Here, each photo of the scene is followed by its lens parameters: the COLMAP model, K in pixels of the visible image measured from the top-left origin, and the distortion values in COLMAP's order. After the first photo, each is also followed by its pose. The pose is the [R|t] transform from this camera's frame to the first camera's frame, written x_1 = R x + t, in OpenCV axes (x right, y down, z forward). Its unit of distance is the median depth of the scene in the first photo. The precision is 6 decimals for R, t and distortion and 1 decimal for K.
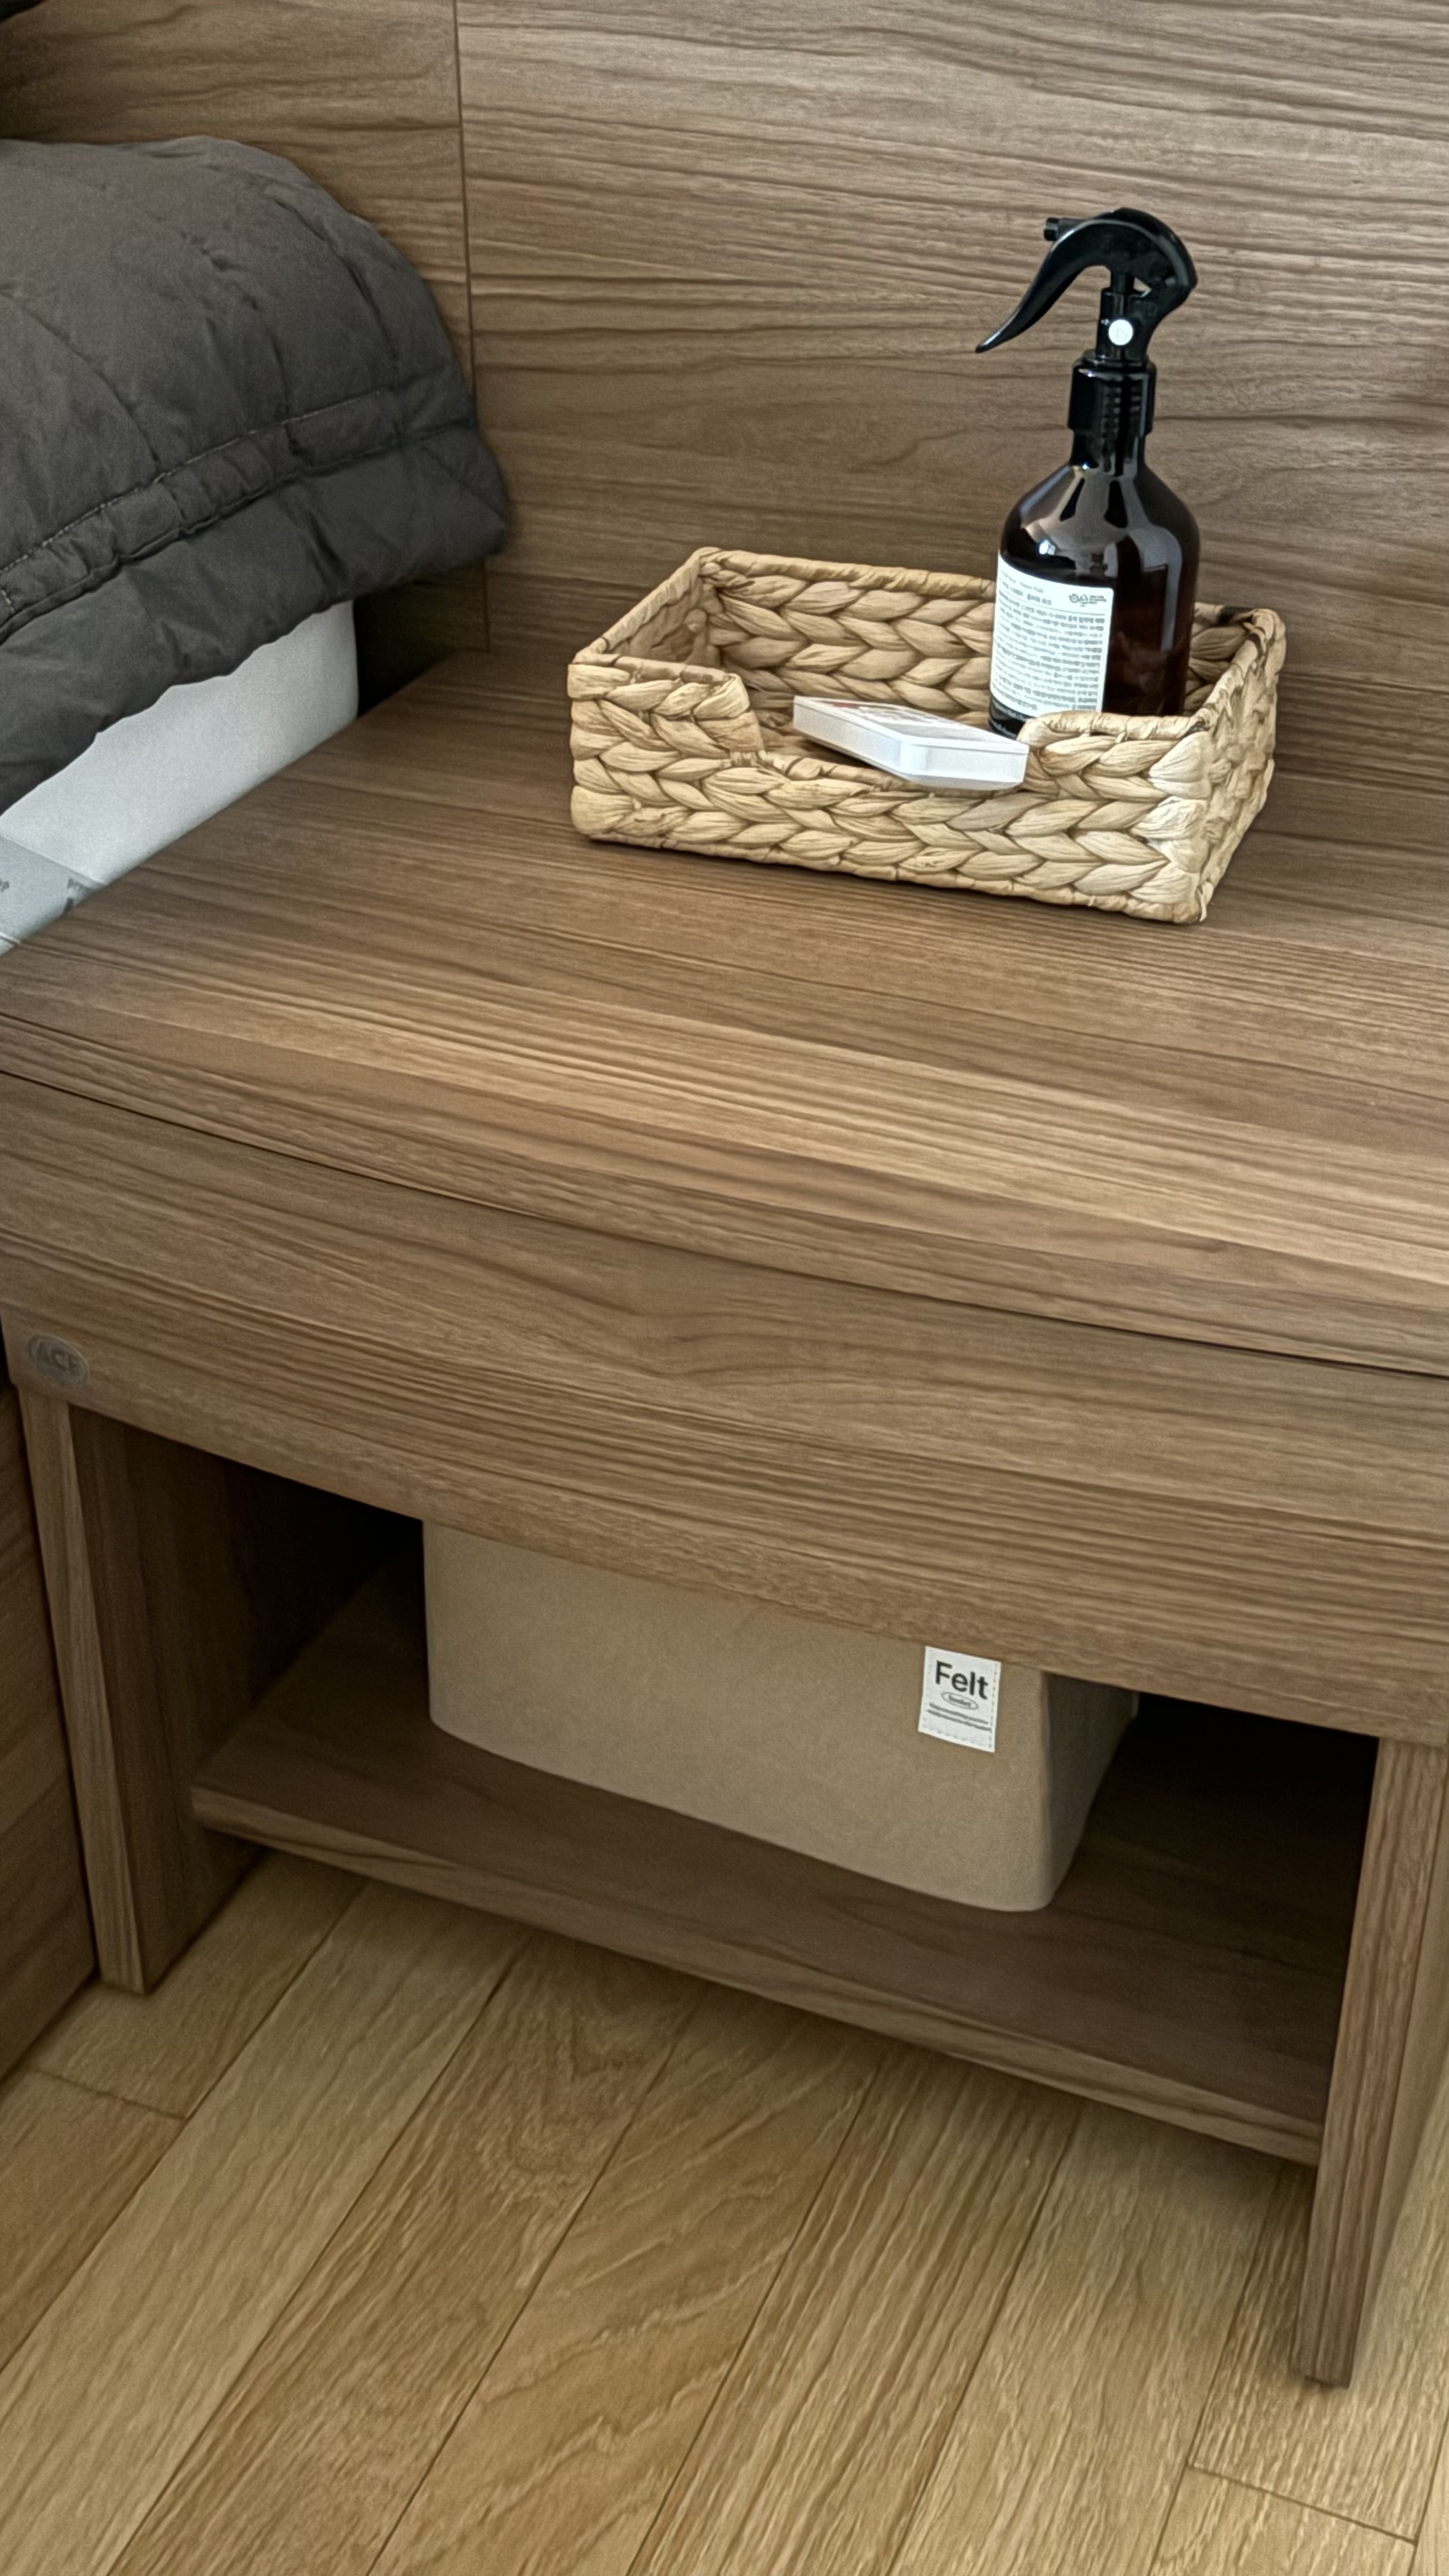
lens RADIAL K [[2947.1, 0, 710.4], [0, 2947.1, 1289.6], [0, 0, 1]] dist [0.053488, 0.000000]
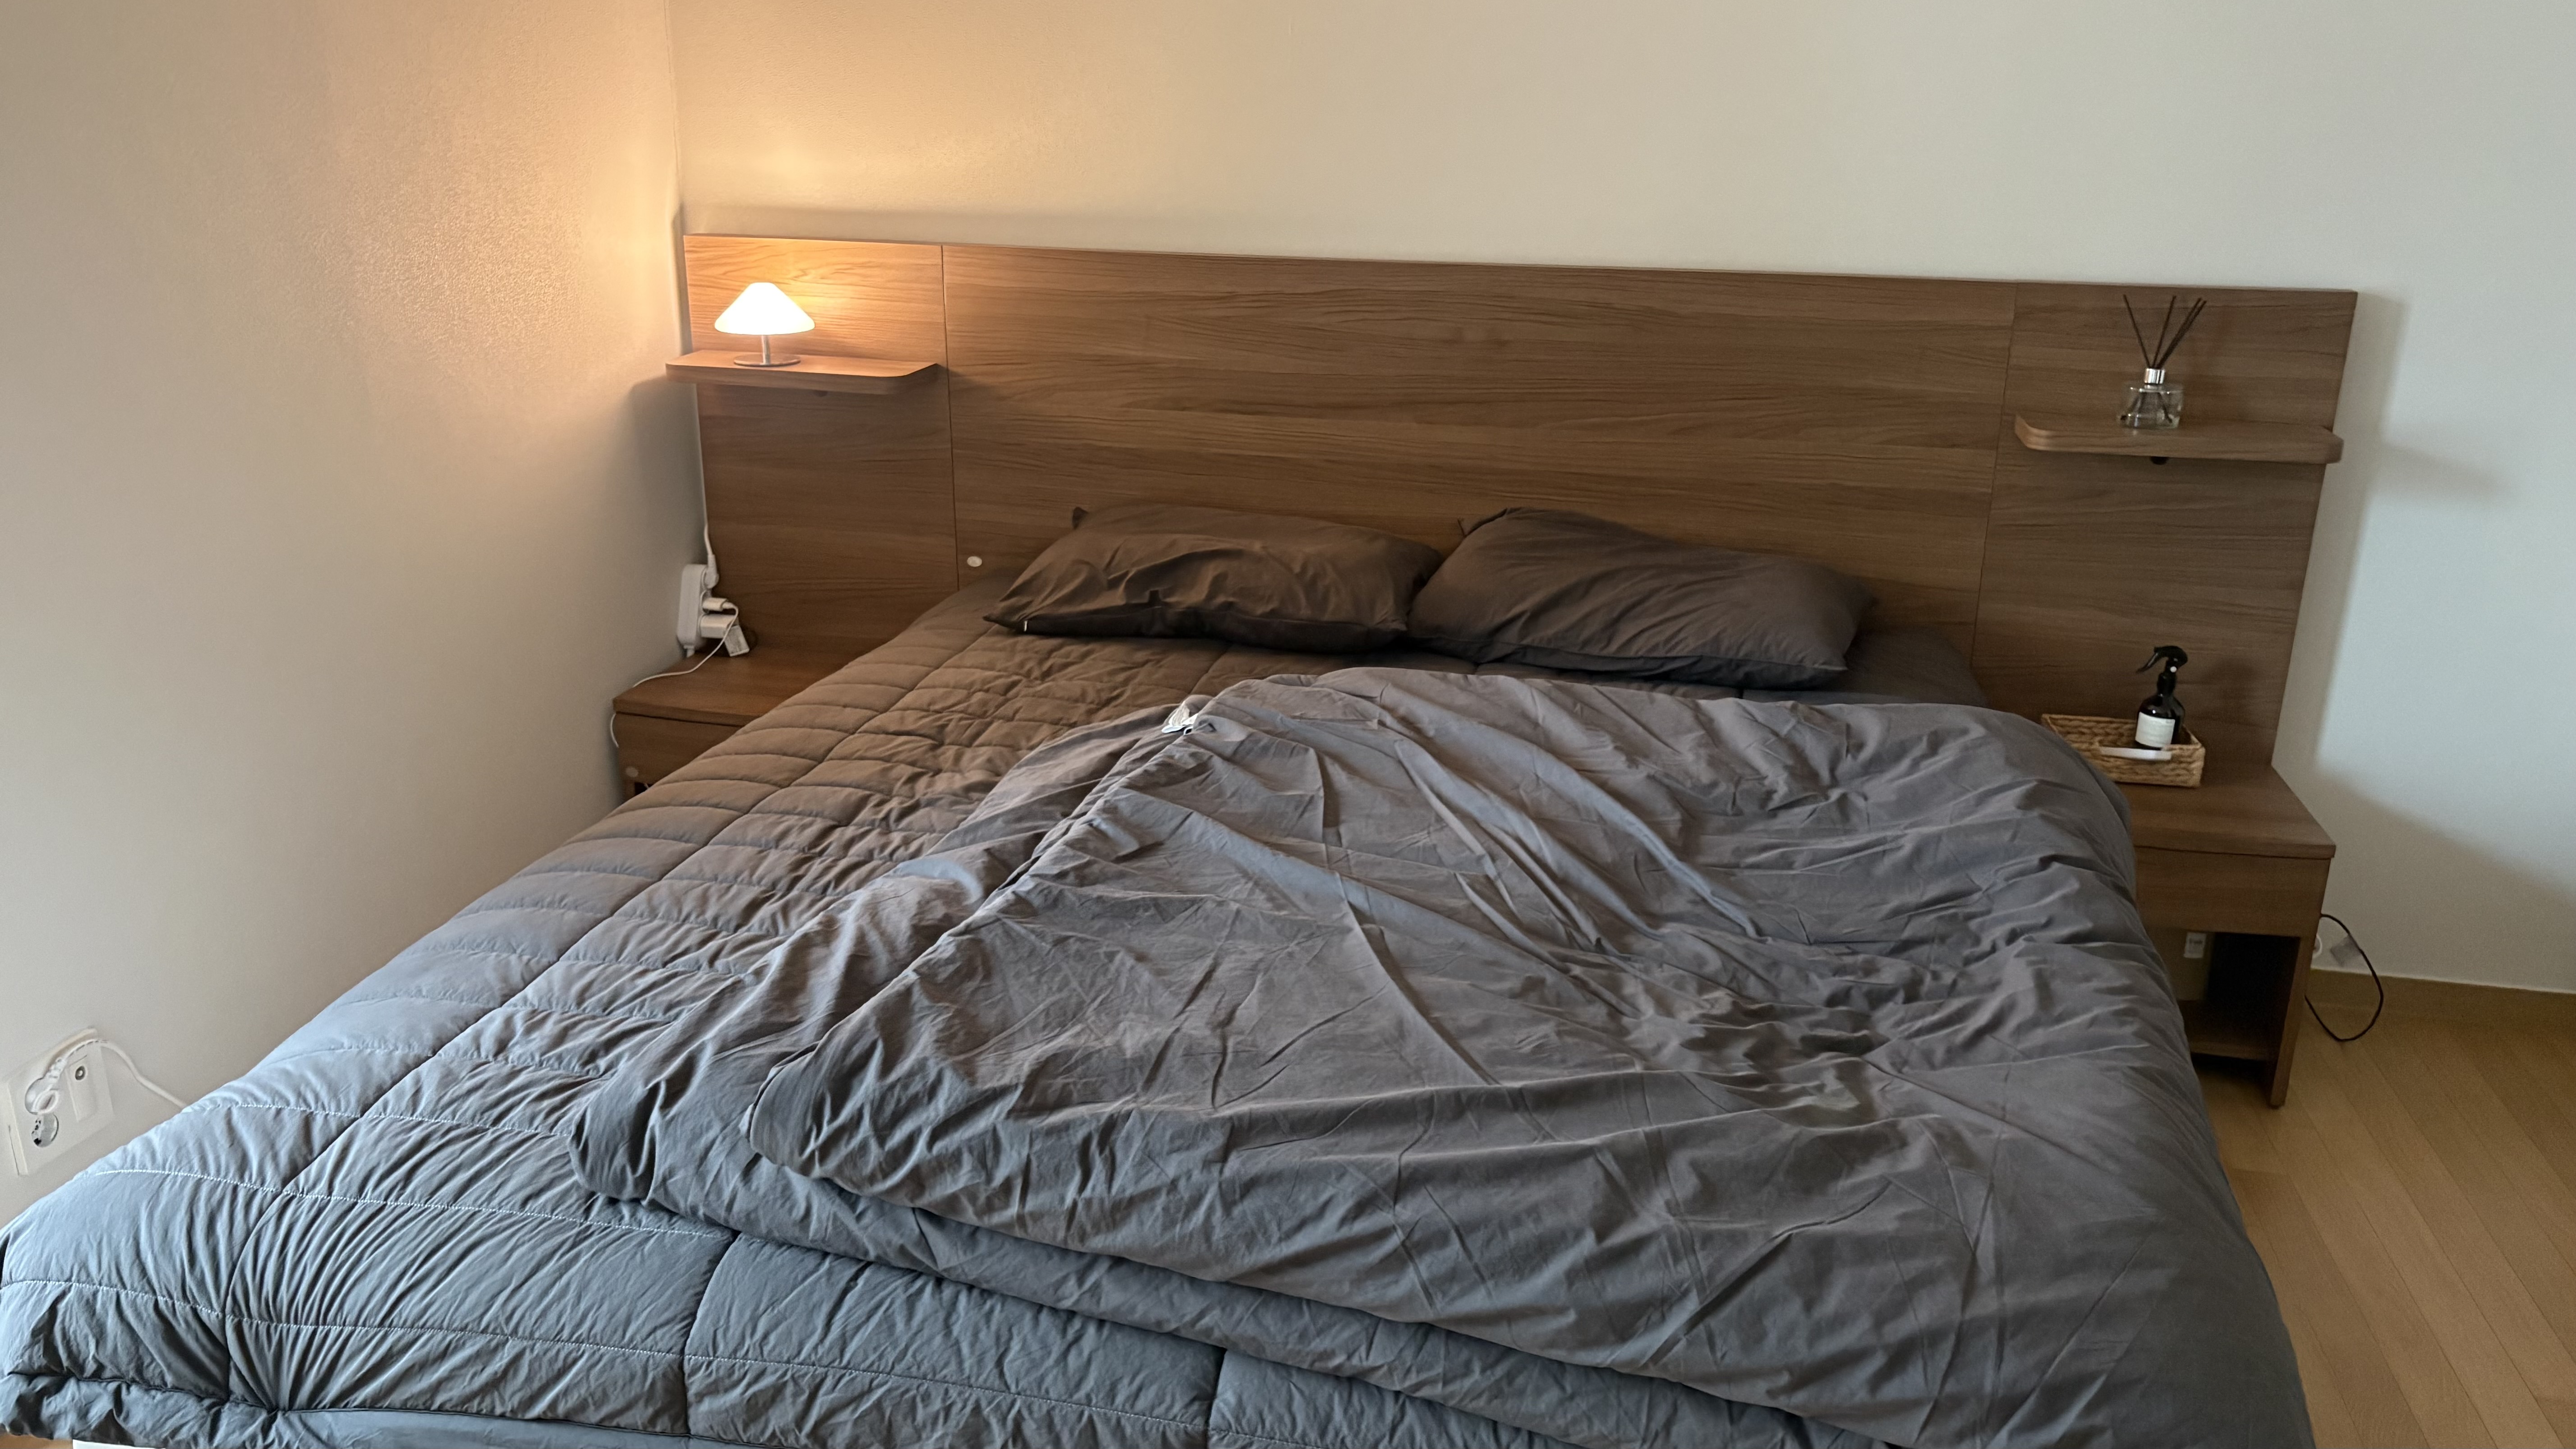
lens RADIAL K [[1962.1, 0, 1289.5], [0, 1962.1, 683.9], [0, 0, 1]] dist [0.030491, -0.038445]
pose [[0.980816, -0.043686, 0.189976, -1.818470], [0.086580, 0.970791, -0.223759, 0.290330], [-0.174652, 0.235915, 0.955950, -1.765842]]
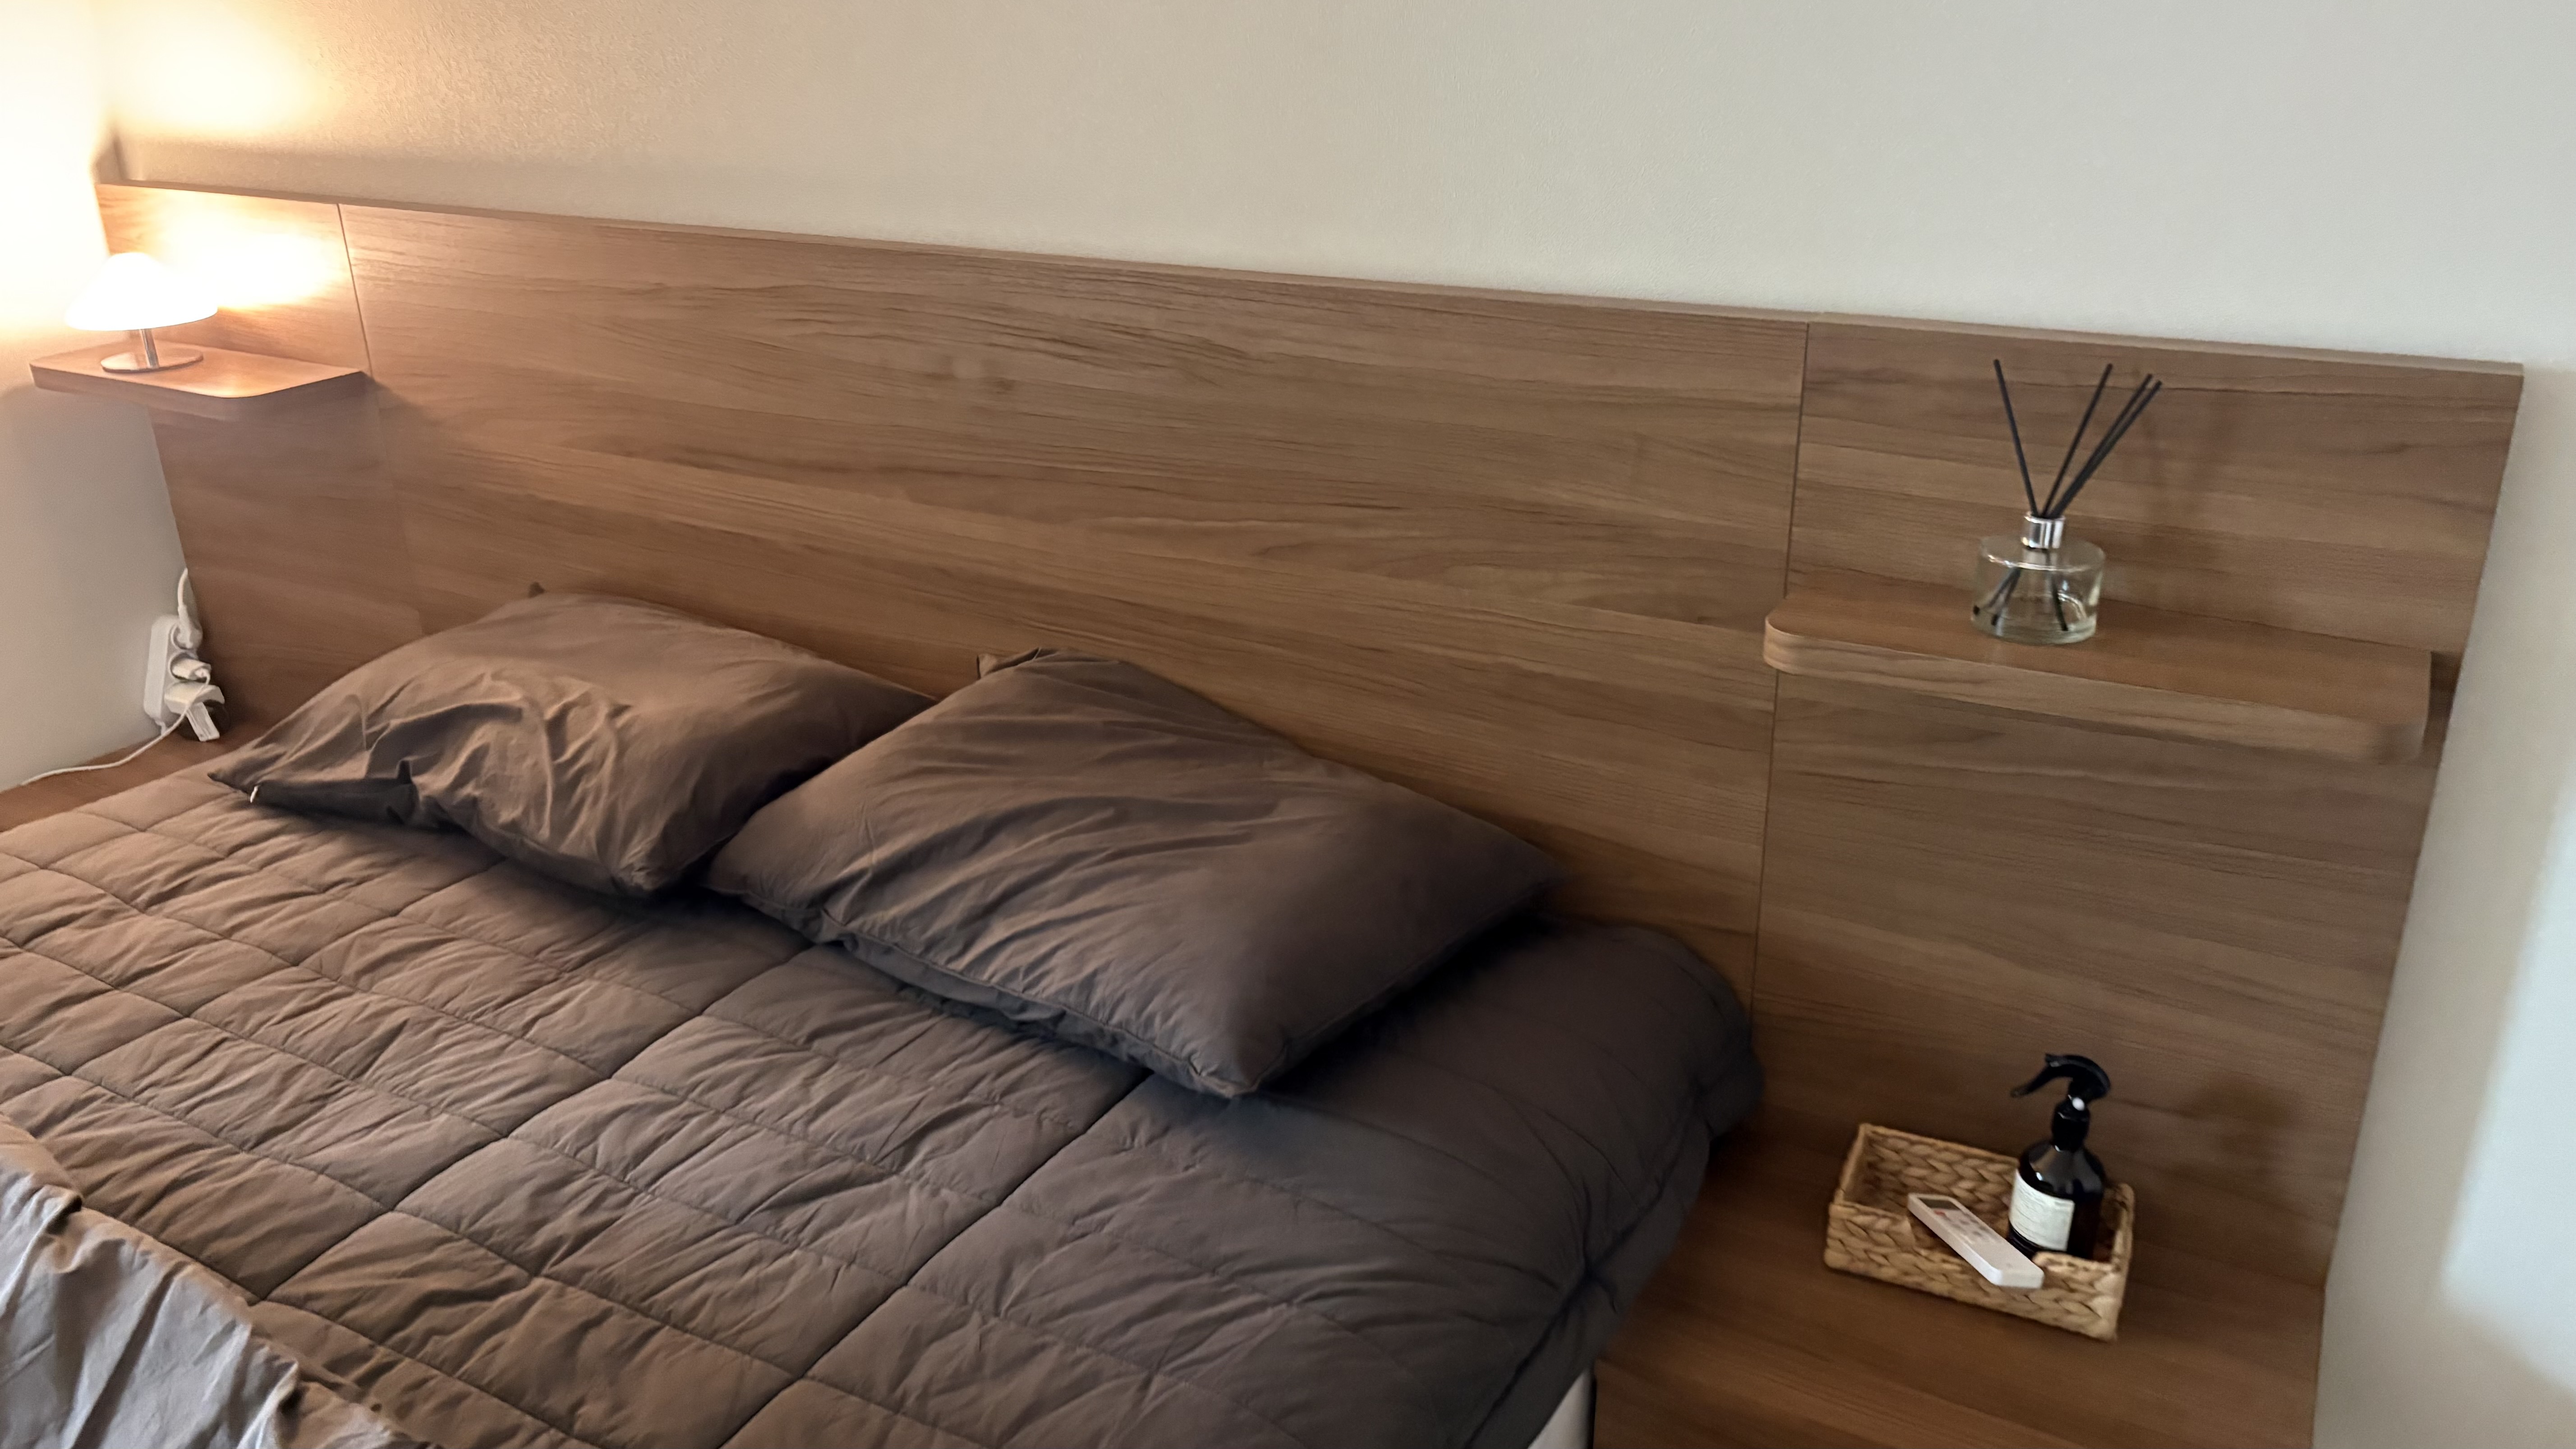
lens RADIAL K [[1962.1, 0, 1263.0], [0, 1962.1, 683.9], [0, 0, 1]] dist [0.030491, -0.038445]
pose [[0.994577, 0.024751, -0.101018, -0.359707], [-0.041740, 0.984609, -0.169712, -0.339809], [0.095263, 0.173008, 0.980303, -0.698956]]
